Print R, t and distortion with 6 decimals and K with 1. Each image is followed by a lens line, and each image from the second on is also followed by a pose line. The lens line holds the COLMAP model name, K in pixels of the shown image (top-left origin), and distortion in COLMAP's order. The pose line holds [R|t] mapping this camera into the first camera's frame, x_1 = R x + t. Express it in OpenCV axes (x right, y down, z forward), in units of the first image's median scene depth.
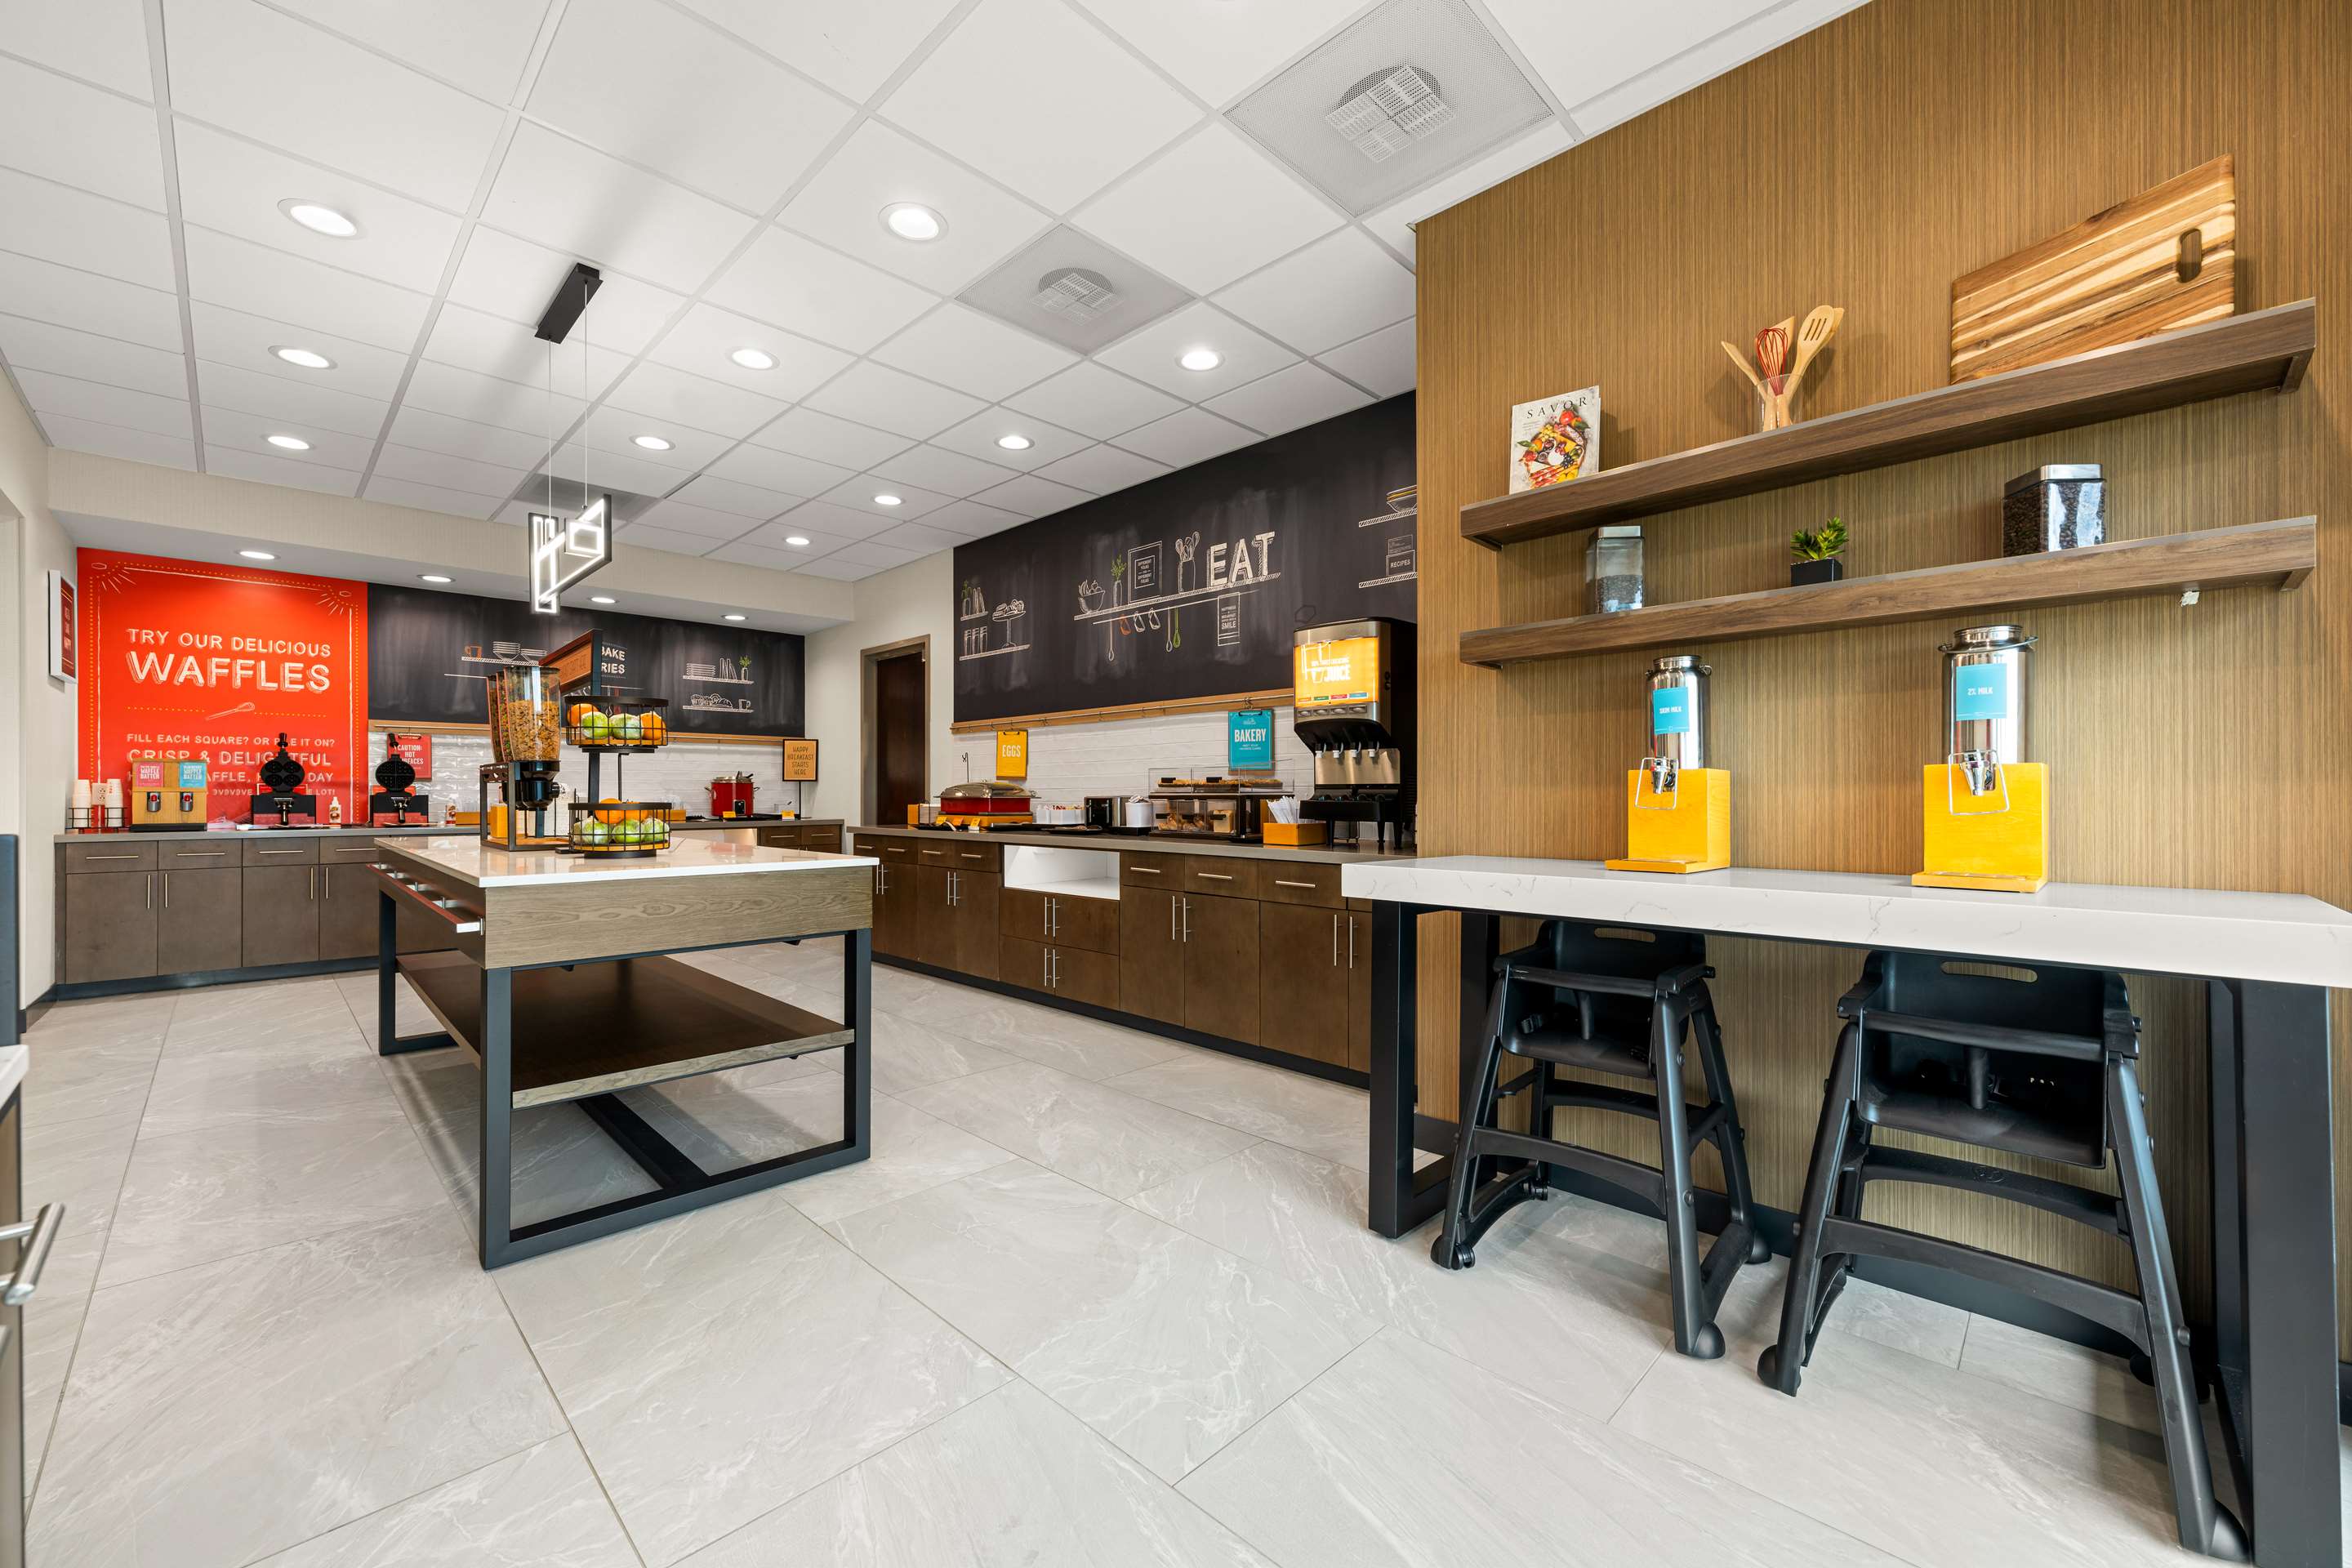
lens RADIAL K [[925.2, 0, 1173.8], [0, 925.2, 787.2], [0, 0, 1]] dist [-0.001343, 0.000081]
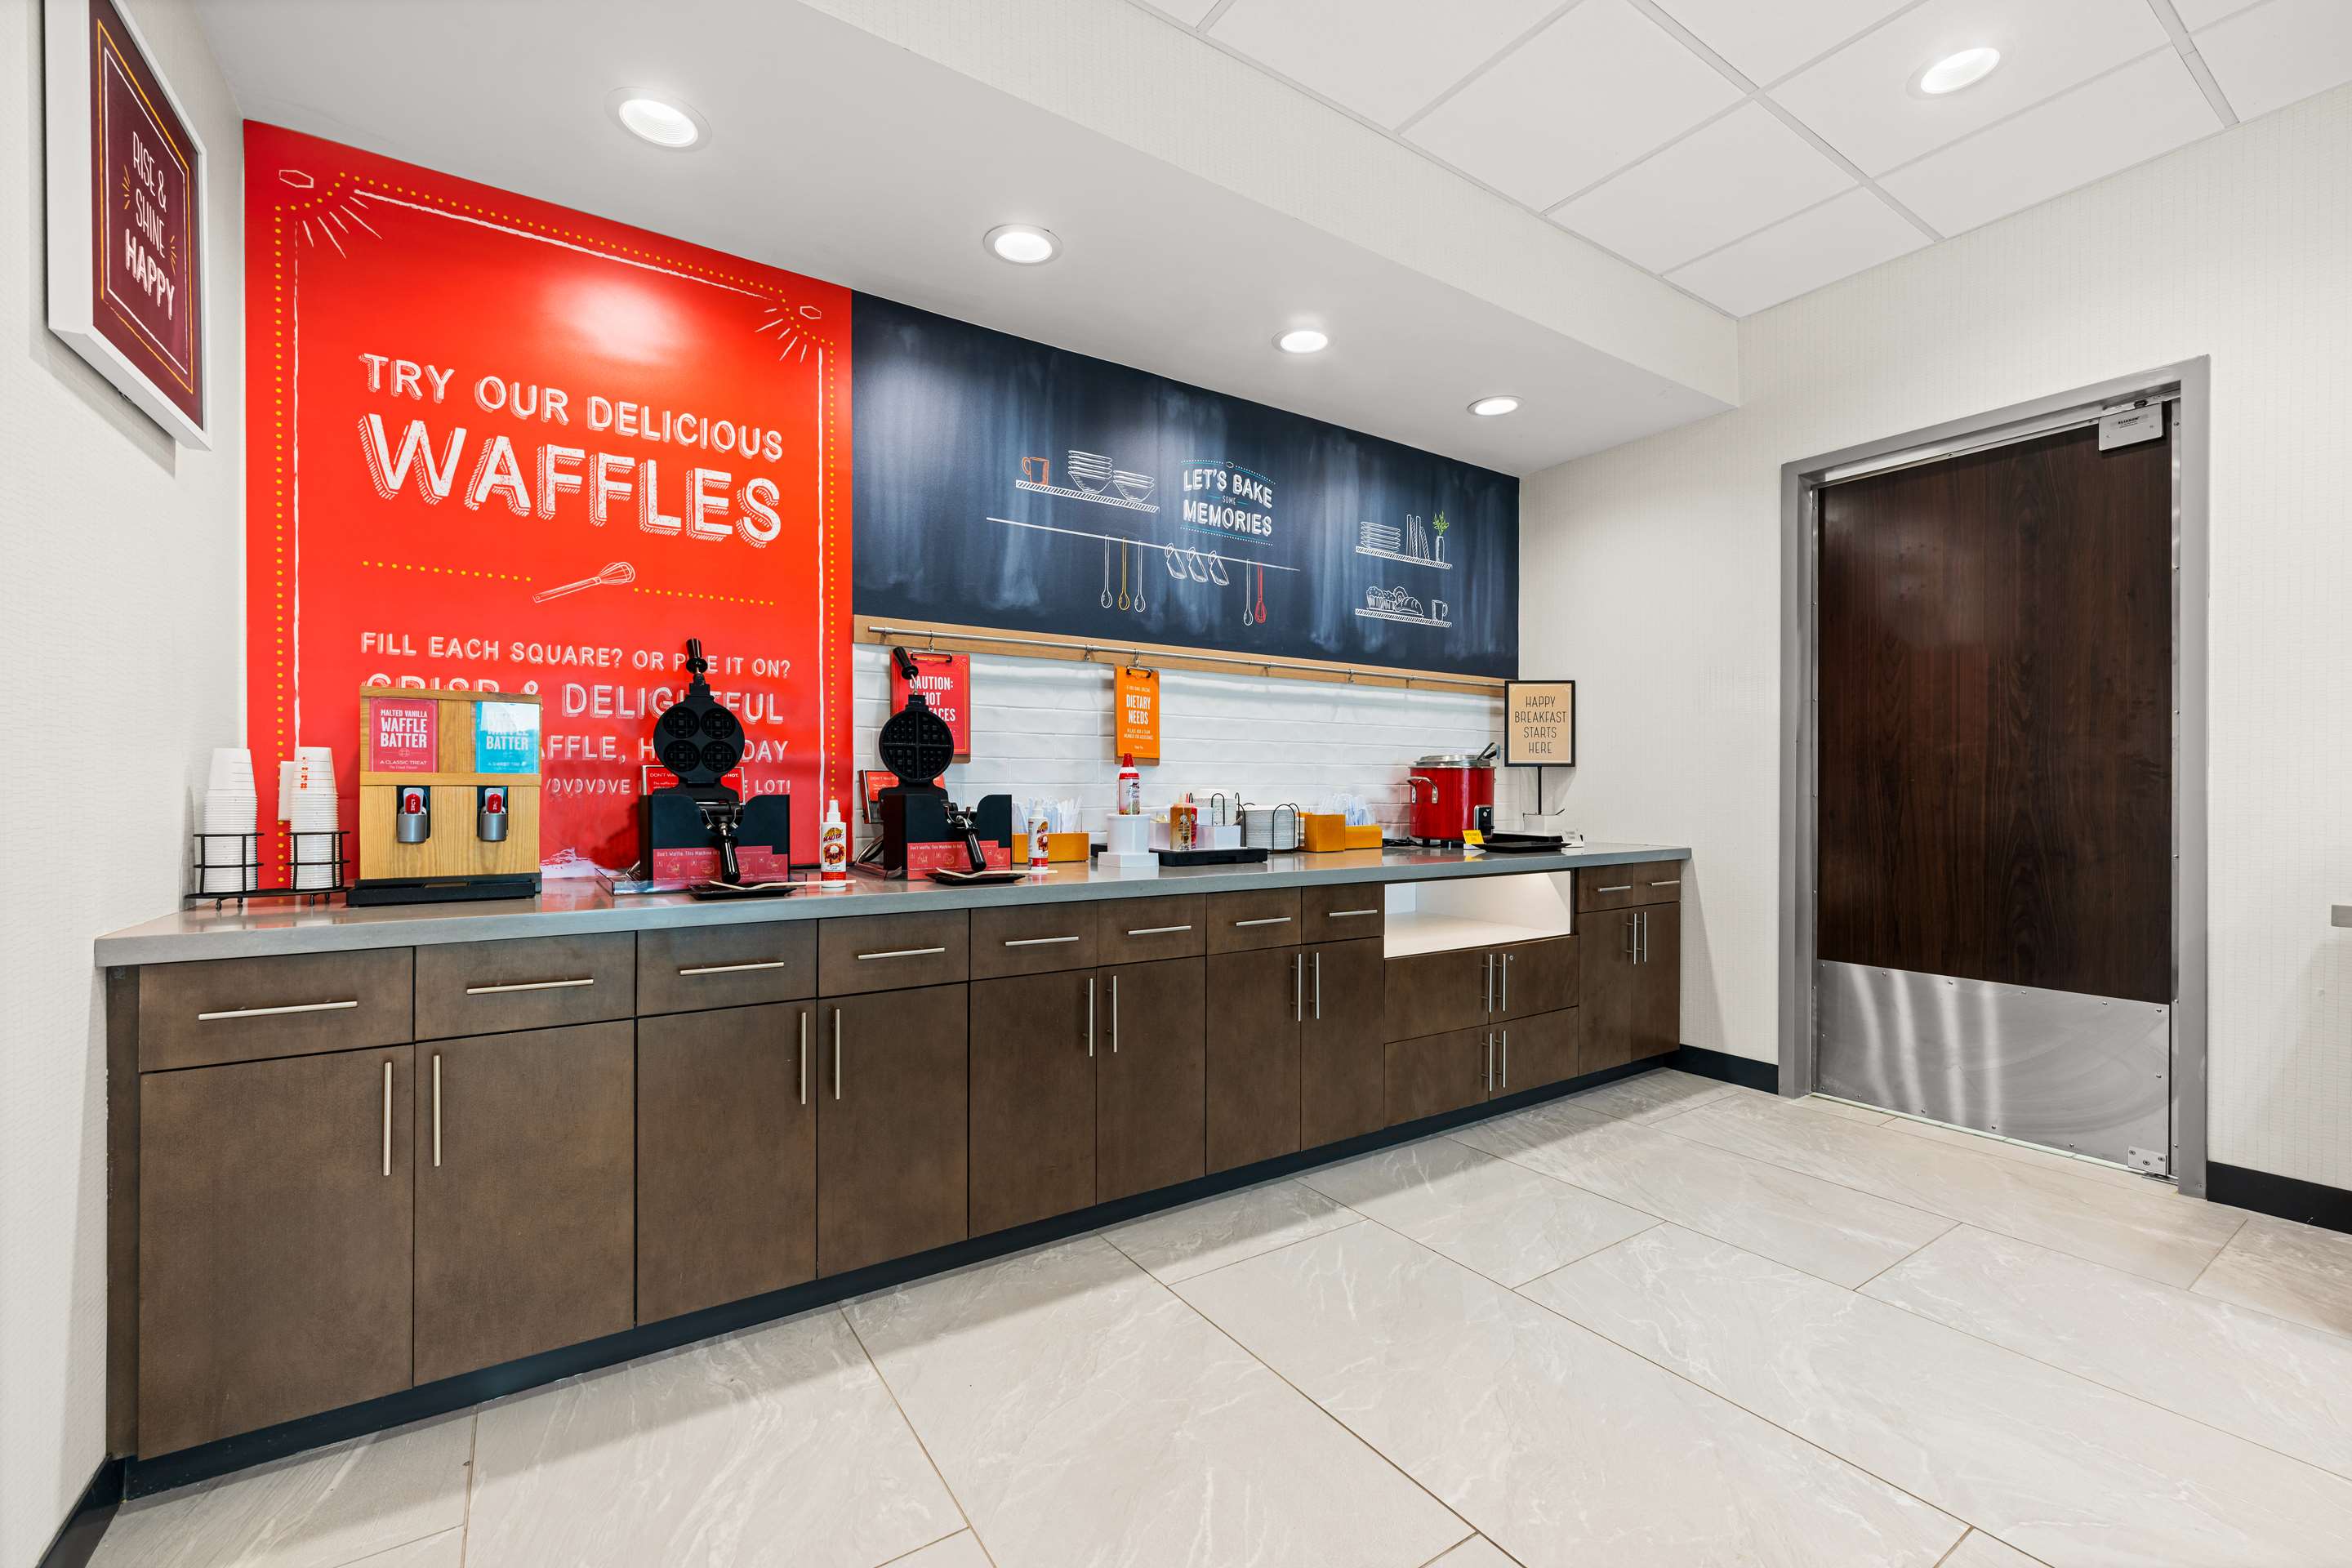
lens RADIAL K [[972.5, 0, 1179.3], [0, 972.5, 785.6], [0, 0, 1]] dist [-0.003136, -0.000528]
pose [[0.978649, 0.000682, -0.205539, -0.681386], [-0.000175, 0.999997, 0.002481, 0.003765], [0.205541, -0.002392, 0.978646, 0.640201]]
